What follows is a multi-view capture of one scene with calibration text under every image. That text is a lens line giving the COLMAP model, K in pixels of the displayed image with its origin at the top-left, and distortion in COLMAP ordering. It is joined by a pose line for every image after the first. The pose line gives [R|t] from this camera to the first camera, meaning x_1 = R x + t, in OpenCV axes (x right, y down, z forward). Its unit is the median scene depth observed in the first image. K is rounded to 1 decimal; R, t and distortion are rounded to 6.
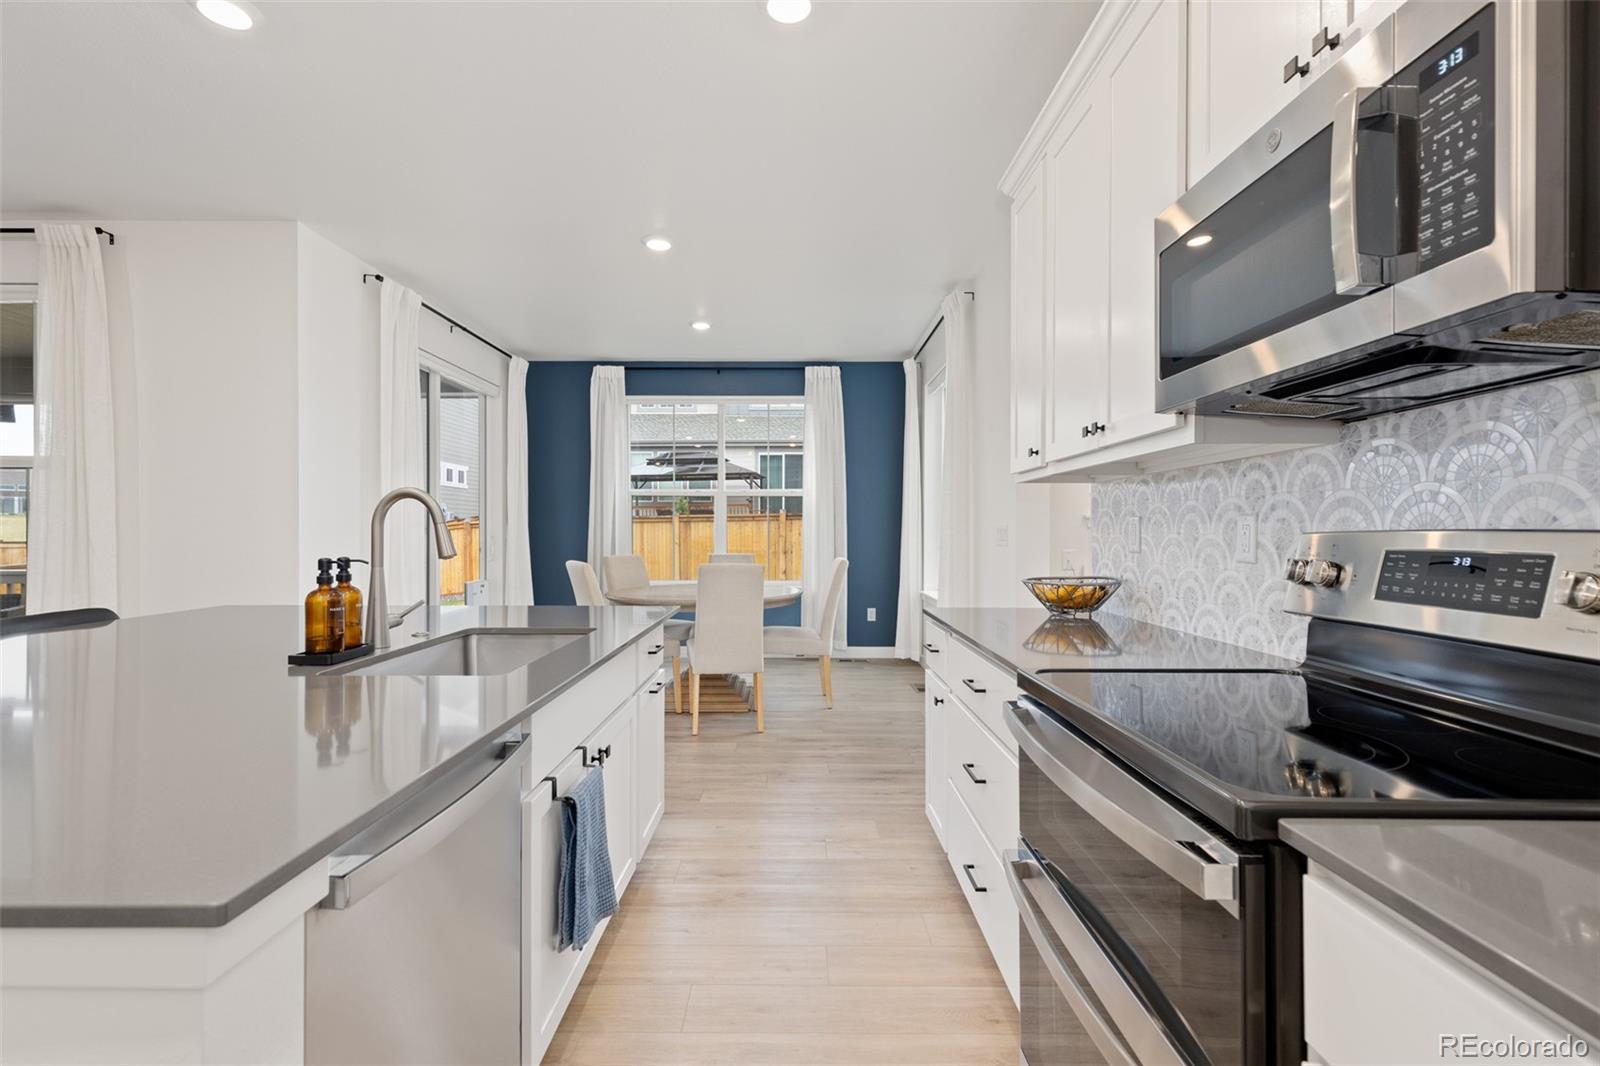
lens RADIAL K [[735.0, 0, 799.6], [0, 735.0, 535.5], [0, 0, 1]] dist [0.008554, -0.001676]
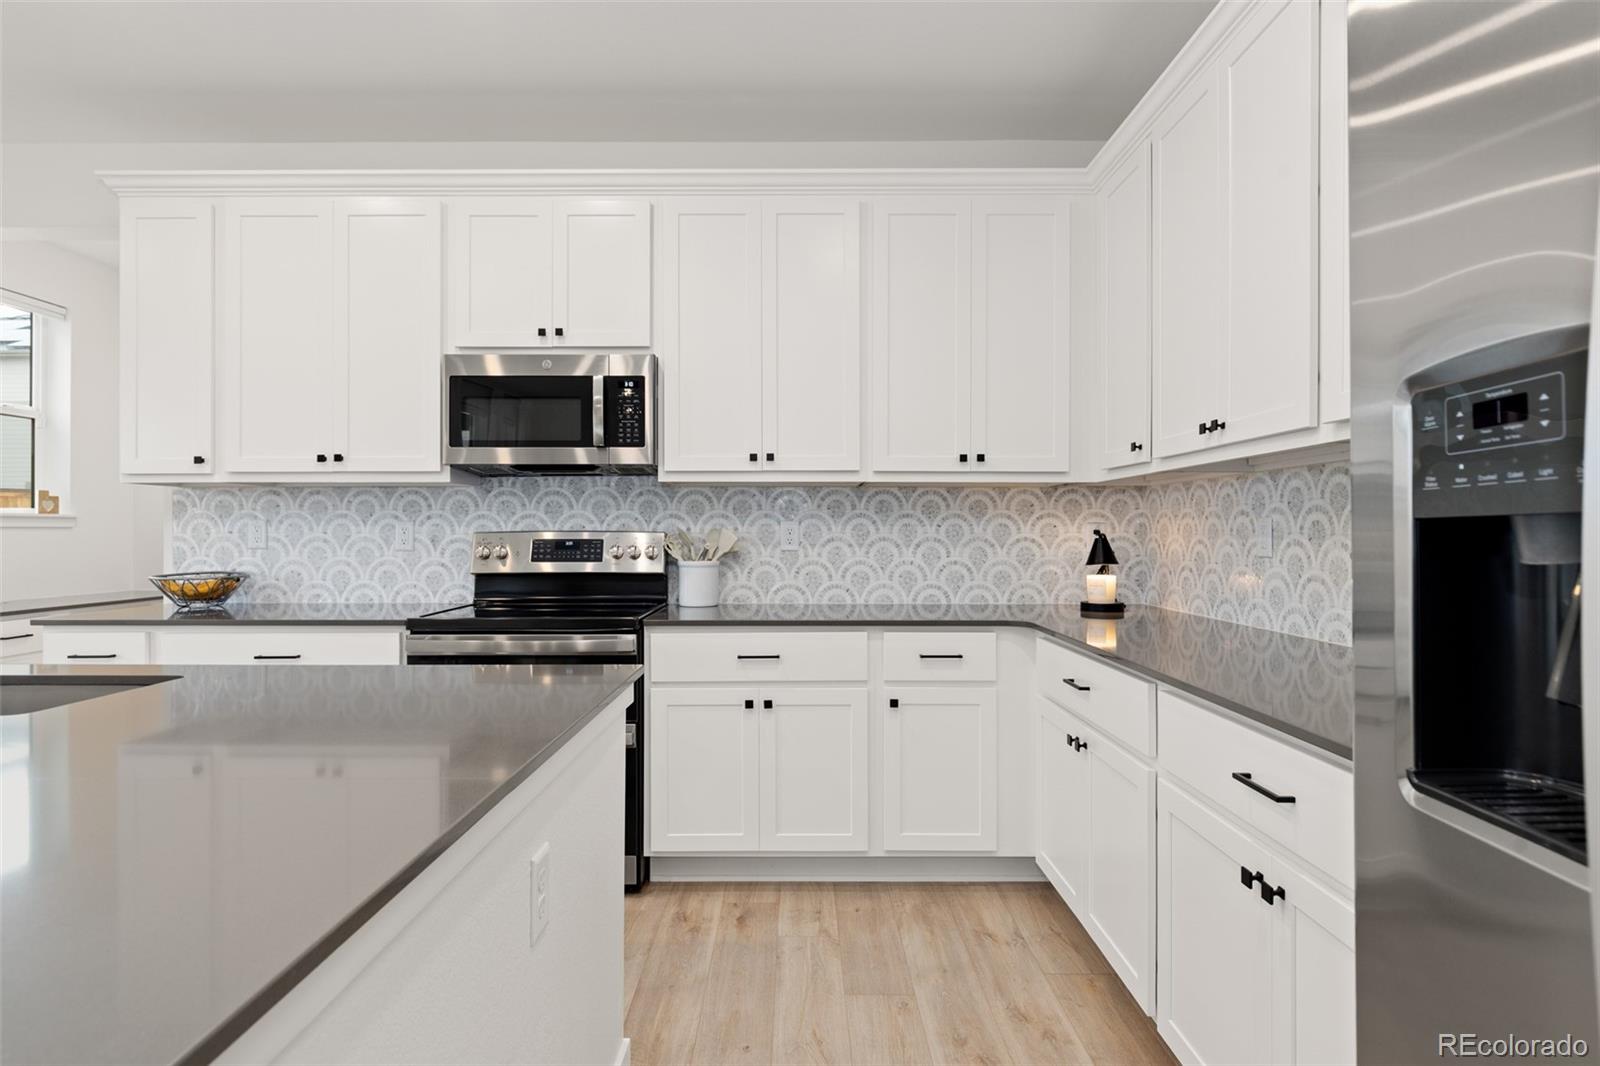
lens RADIAL K [[850.9, 0, 789.8], [0, 850.9, 528.8], [0, 0, 1]] dist [-0.002099, 0.001335]
pose [[0.016682, 0.003281, 0.999855, -1.346100], [0.004048, 0.999986, -0.003349, -0.001886], [-0.999853, 0.004103, 0.016669, 0.122386]]
